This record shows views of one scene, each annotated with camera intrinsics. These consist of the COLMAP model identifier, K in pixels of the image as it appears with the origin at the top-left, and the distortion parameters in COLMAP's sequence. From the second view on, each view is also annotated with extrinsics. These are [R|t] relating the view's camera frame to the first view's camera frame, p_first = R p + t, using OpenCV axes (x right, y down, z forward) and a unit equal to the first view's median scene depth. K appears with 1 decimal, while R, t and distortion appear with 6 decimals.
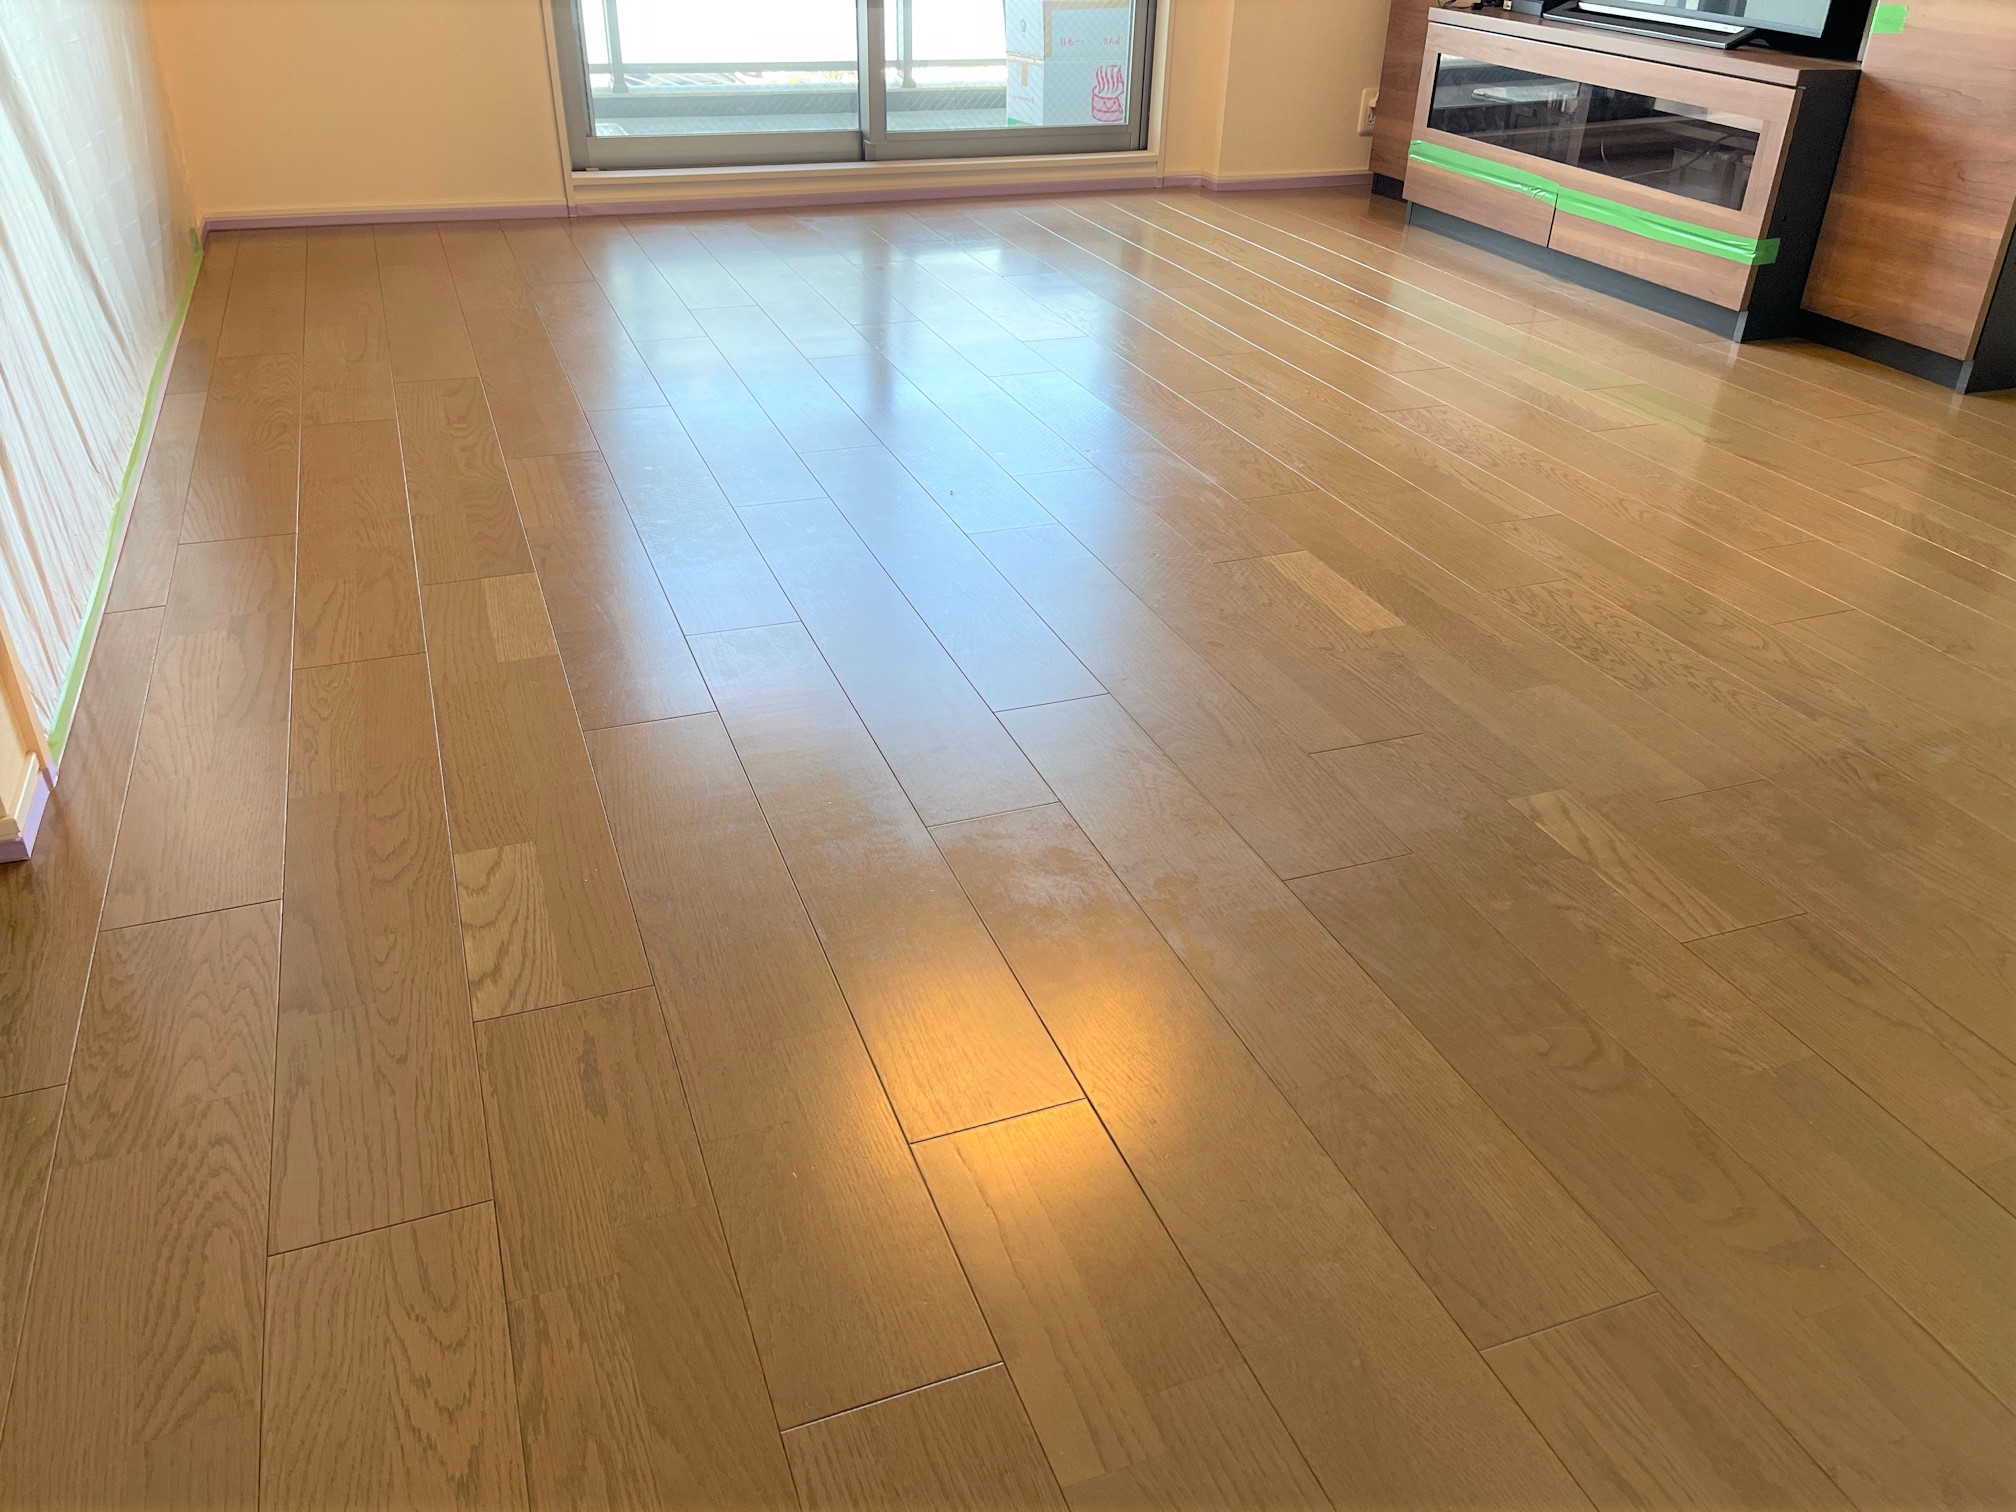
lens RADIAL K [[1522.7, 0, 1008.0], [0, 1522.7, 756.0], [0, 0, 1]] dist [0.079222, -0.081467]
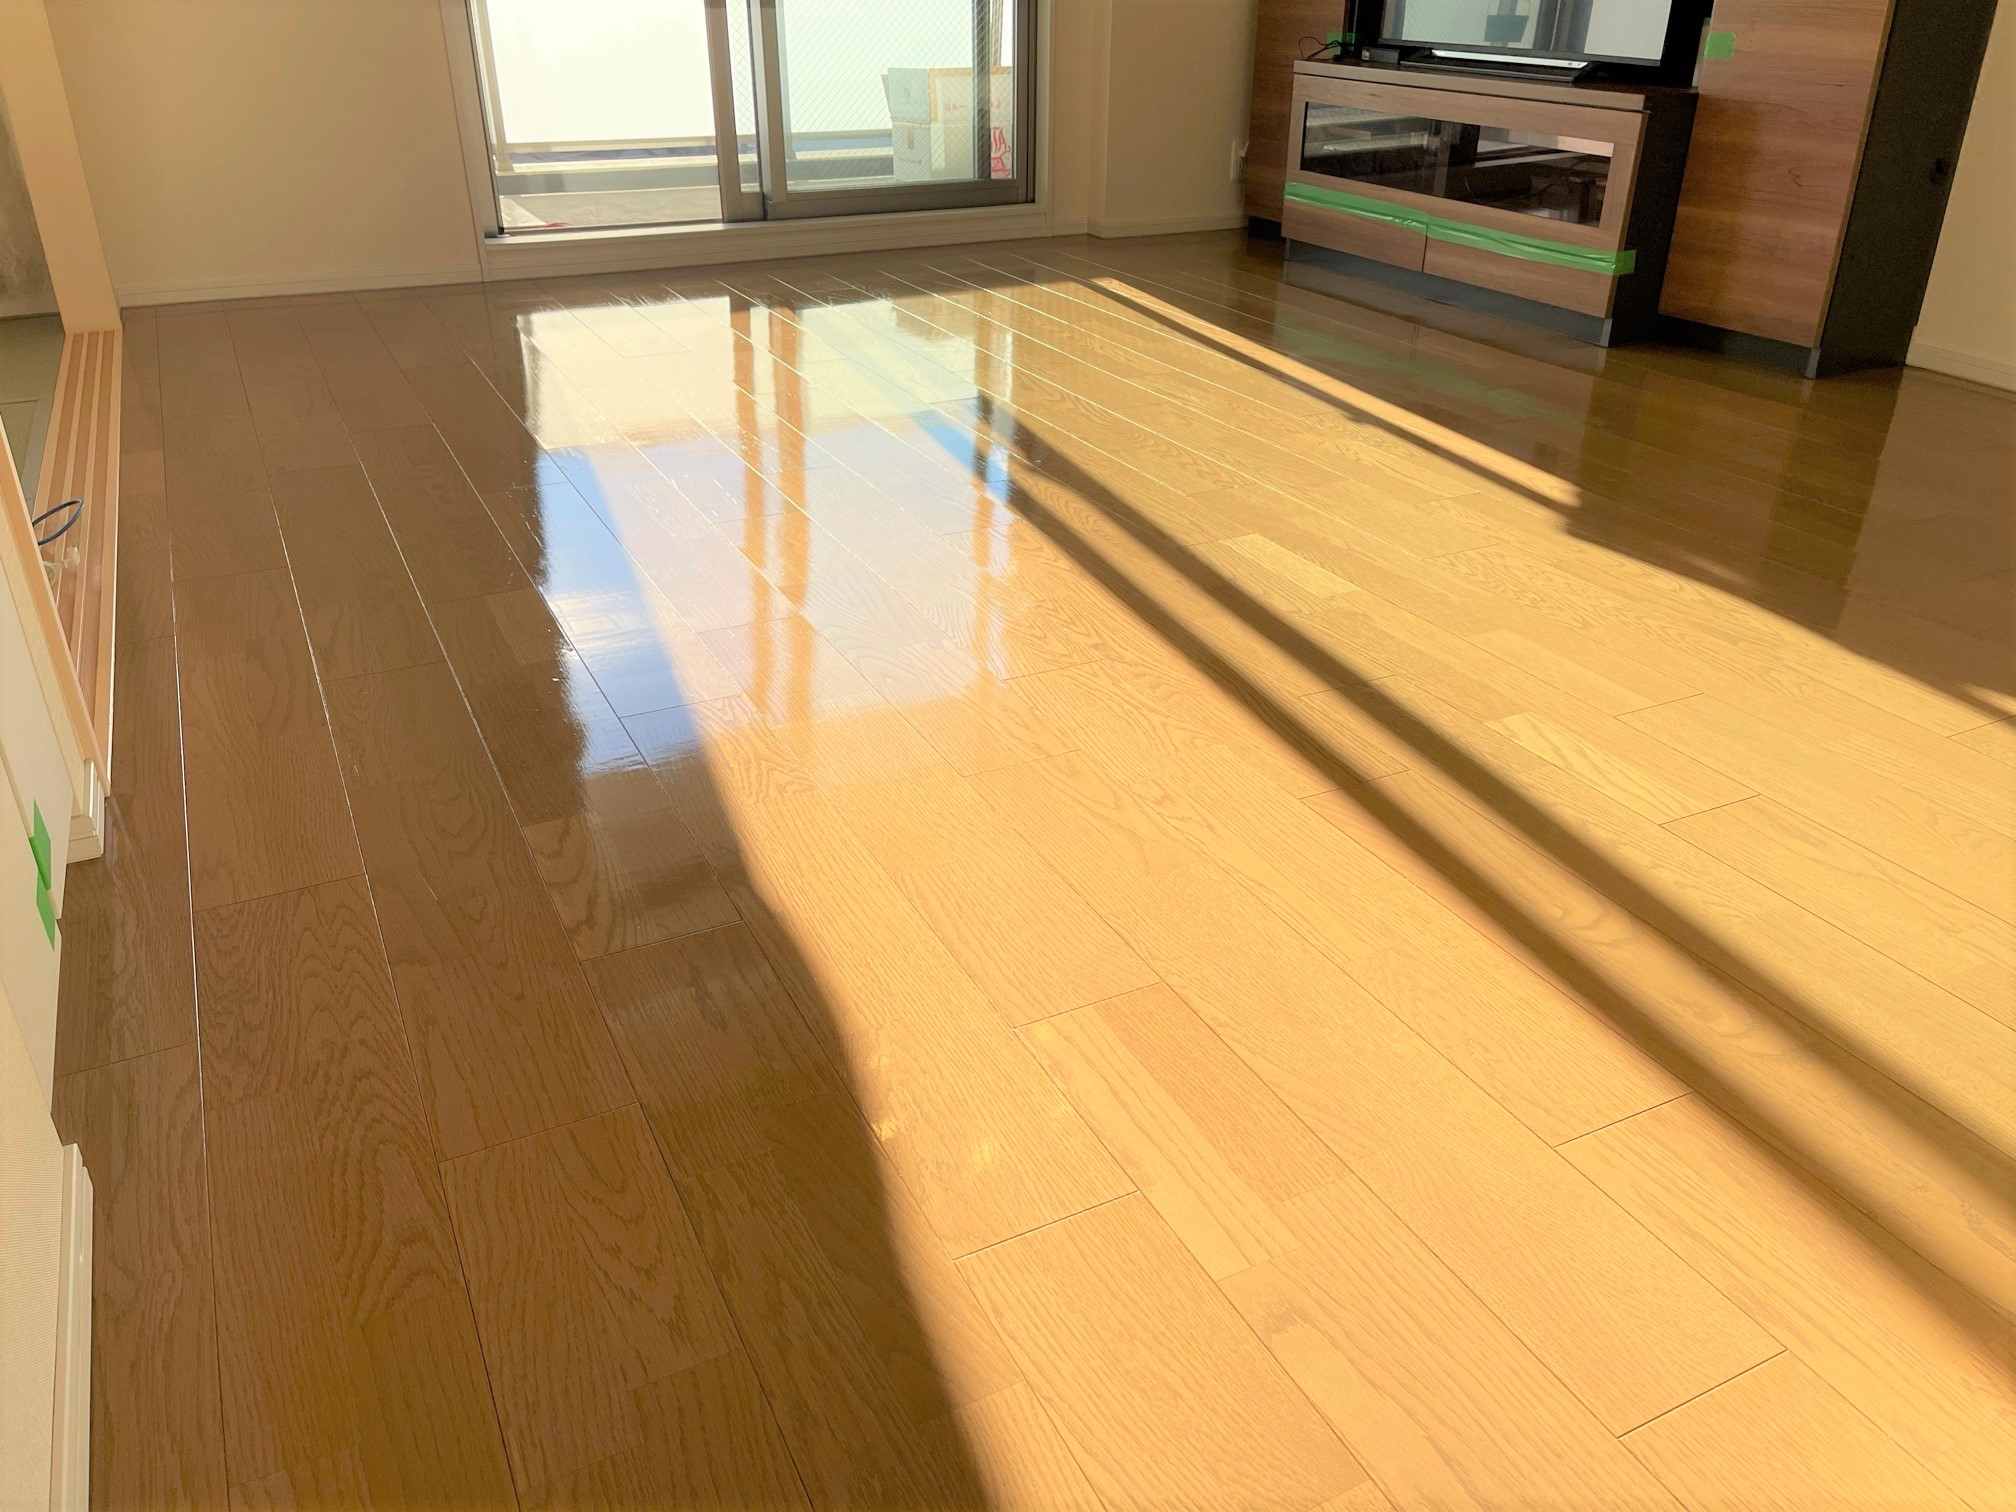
lens RADIAL K [[1522.7, 0, 1008.0], [0, 1522.7, 756.0], [0, 0, 1]] dist [0.079222, -0.081467]
pose [[0.994681, -0.063884, 0.080796, -0.089333], [0.067646, 0.996707, -0.044706, 0.067484], [-0.077674, 0.049933, 0.995728, -0.056274]]
